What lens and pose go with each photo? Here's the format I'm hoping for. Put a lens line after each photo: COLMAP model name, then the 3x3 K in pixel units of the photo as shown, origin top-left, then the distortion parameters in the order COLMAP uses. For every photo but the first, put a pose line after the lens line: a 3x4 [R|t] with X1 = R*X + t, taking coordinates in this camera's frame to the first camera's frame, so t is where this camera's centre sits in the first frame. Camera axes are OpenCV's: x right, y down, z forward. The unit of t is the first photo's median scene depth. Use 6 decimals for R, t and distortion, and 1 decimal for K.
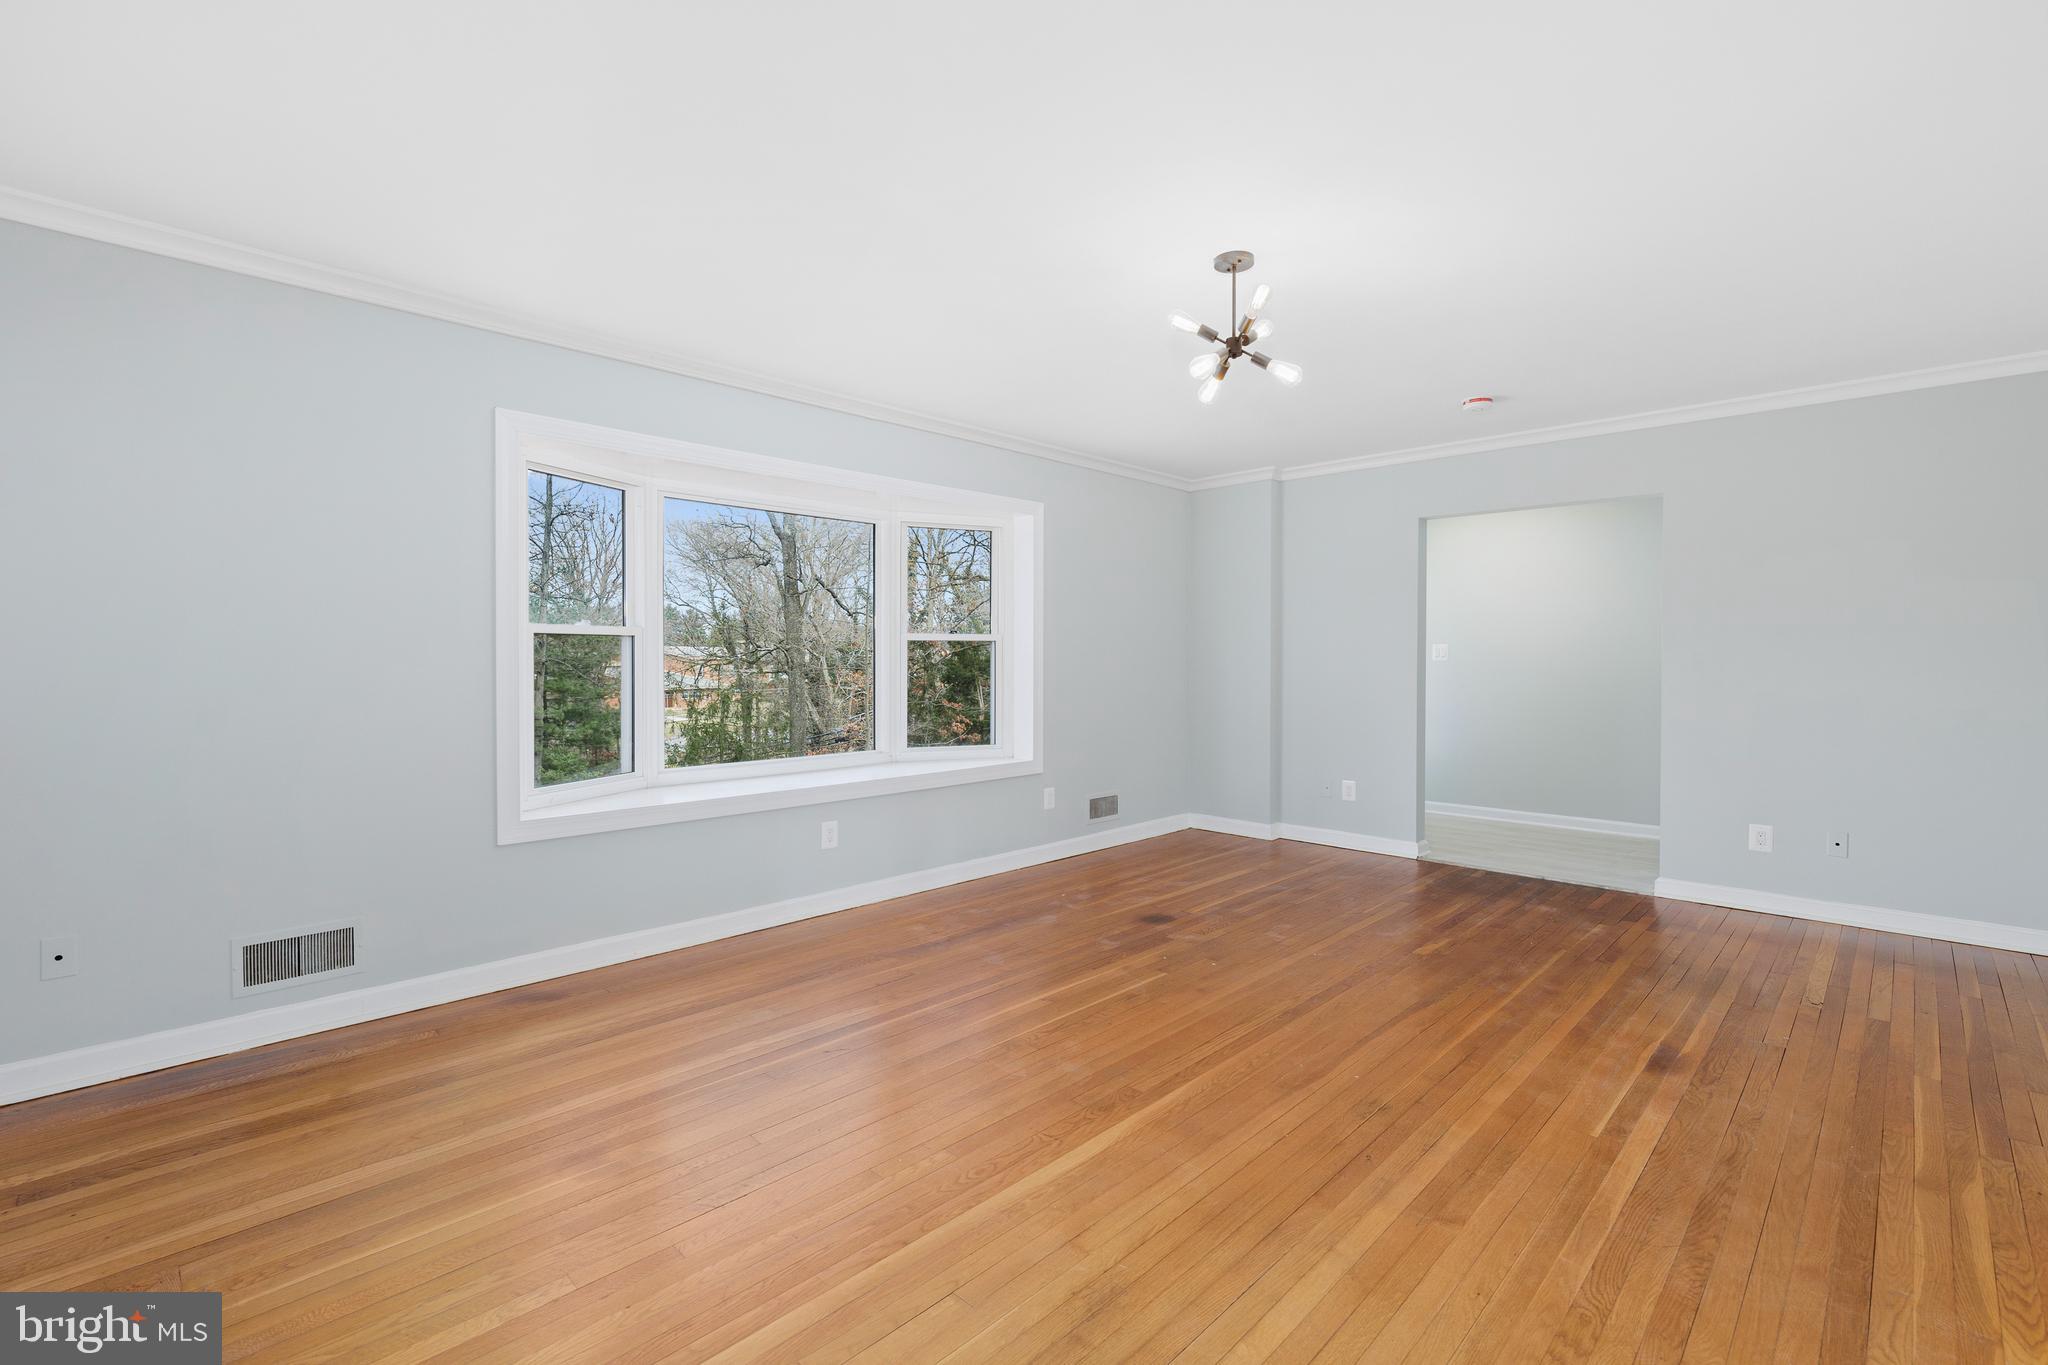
lens RADIAL K [[909.0, 0, 1024.7], [0, 909.0, 680.1], [0, 0, 1]] dist [-0.004272, 0.001010]
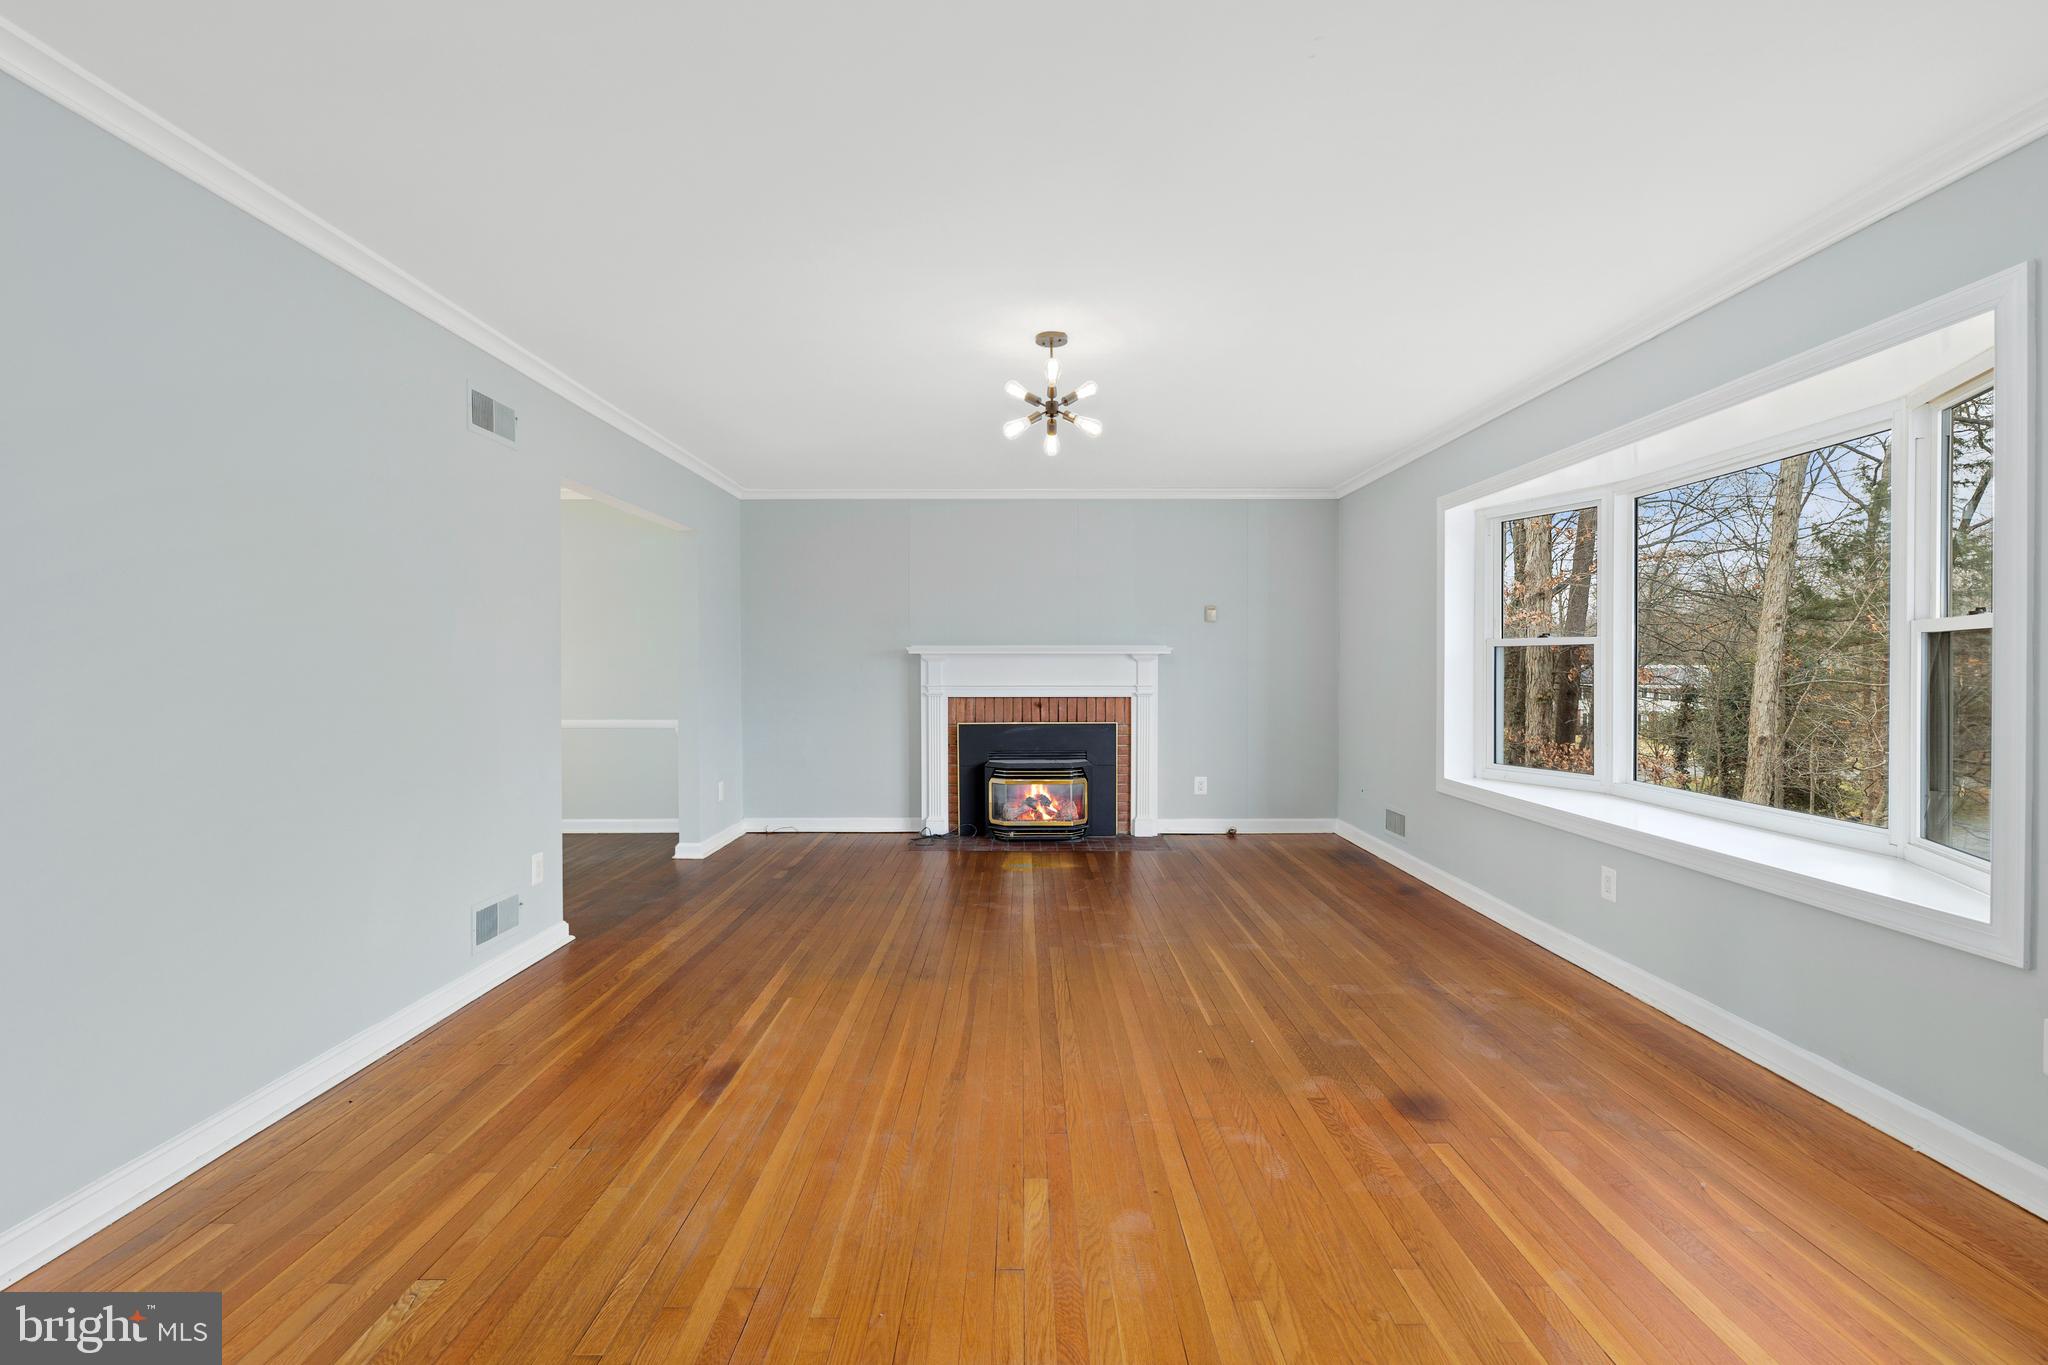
lens RADIAL K [[909.0, 0, 1007.2], [0, 909.0, 676.9], [0, 0, 1]] dist [-0.004272, 0.001010]
pose [[-0.725413, 0.009885, -0.688243, 0.962631], [-0.017190, 0.999325, 0.032471, -0.040827], [0.688099, 0.035386, -0.724754, 1.595781]]
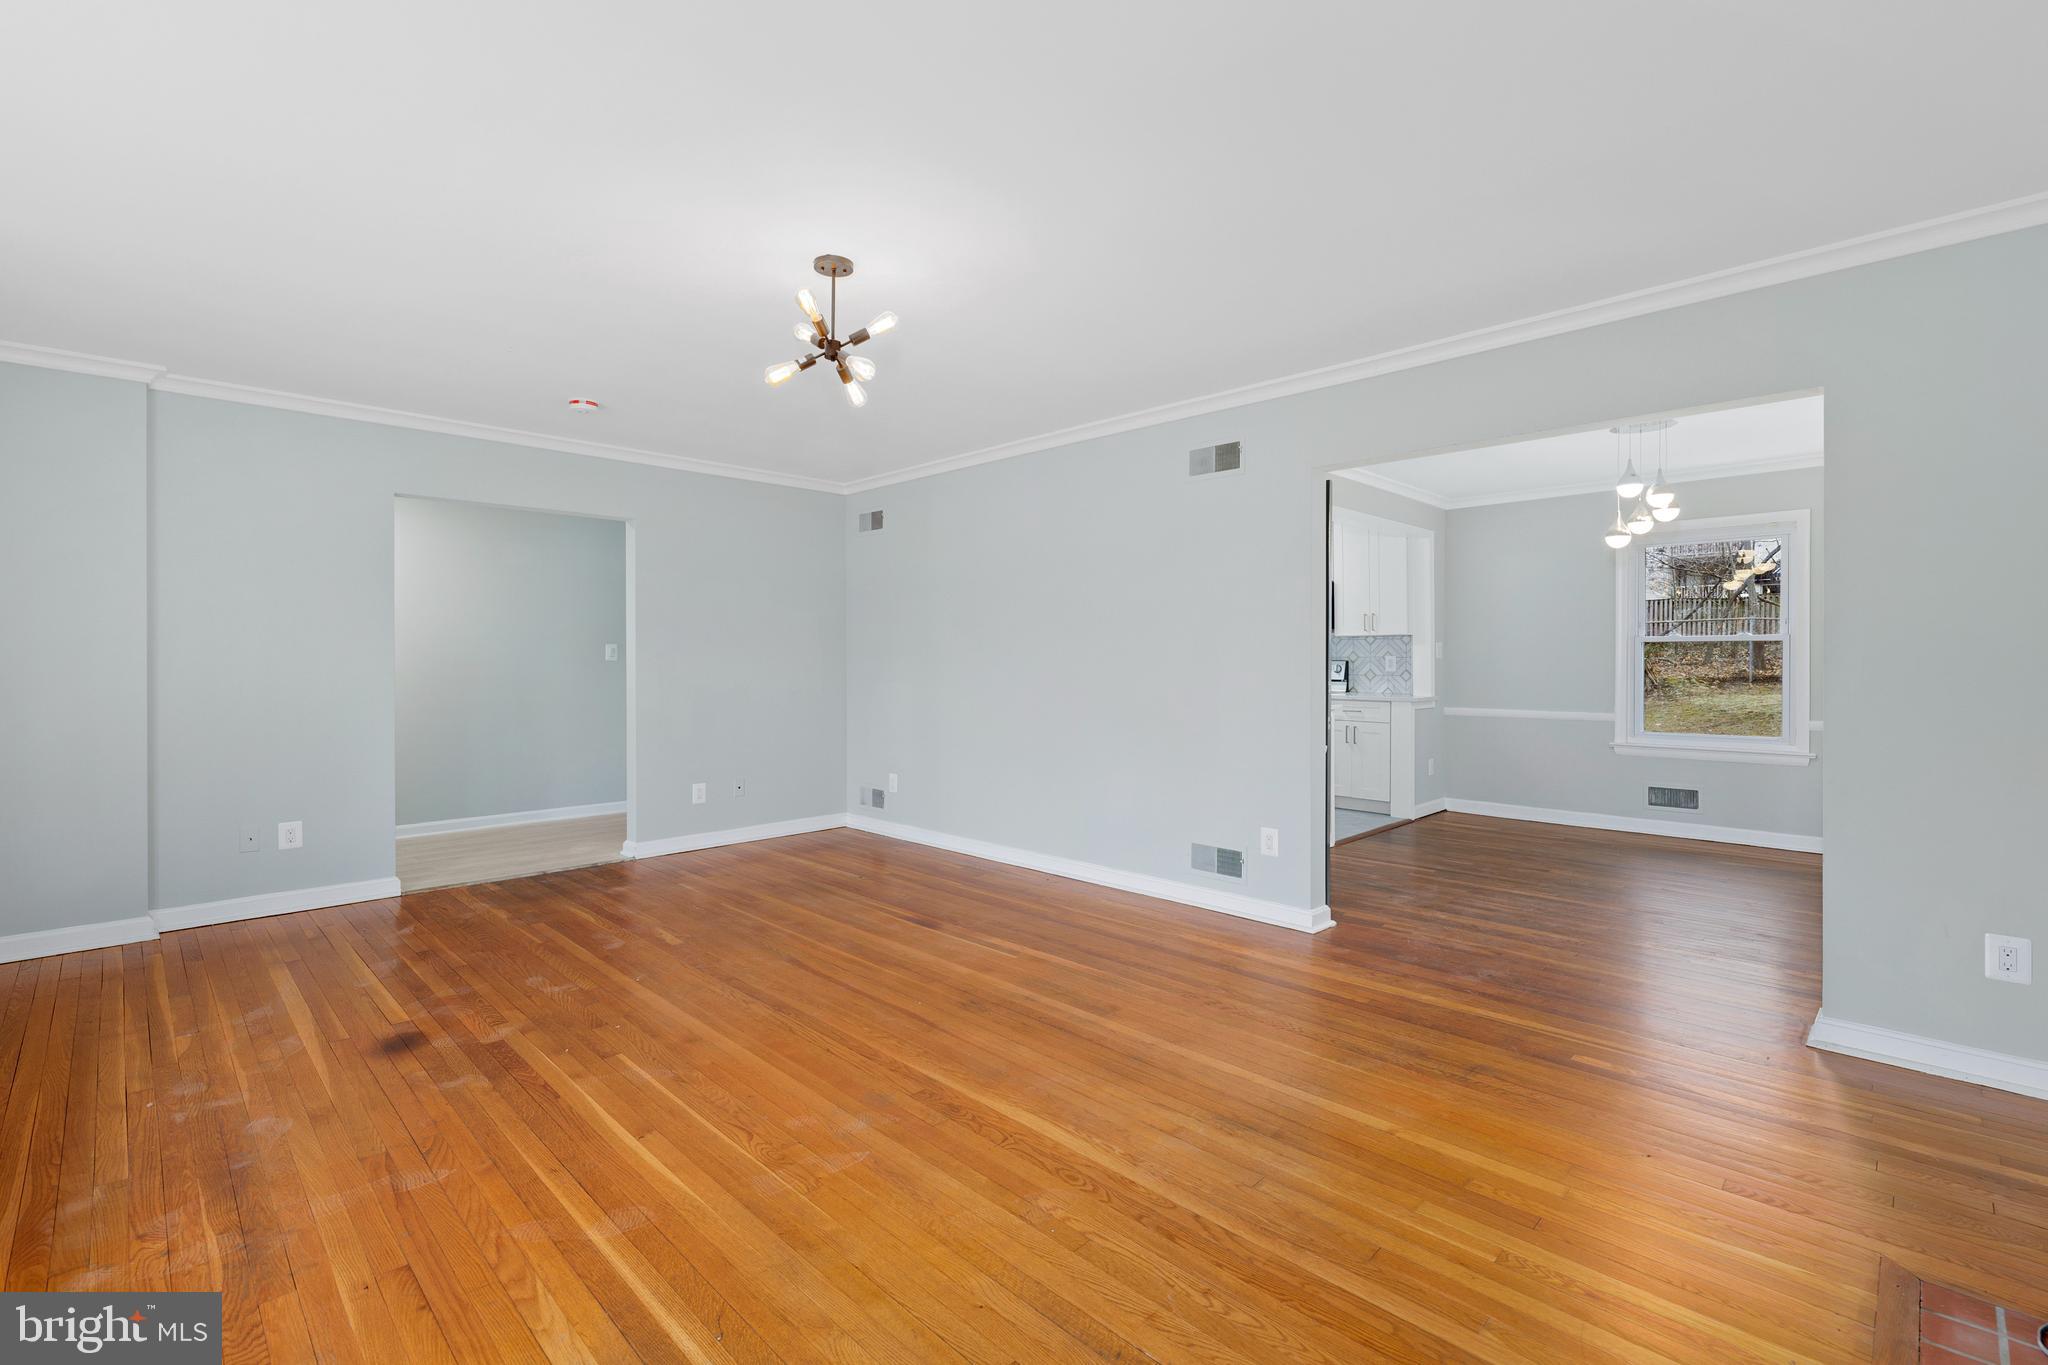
lens RADIAL K [[909.0, 0, 1024.4], [0, 909.0, 665.5], [0, 0, 1]] dist [-0.004272, 0.001010]
pose [[0.011942, -0.009689, 0.999882, -0.674616], [0.026536, 0.999604, 0.009370, -0.015732], [-0.999577, 0.026421, 0.012194, 0.672833]]
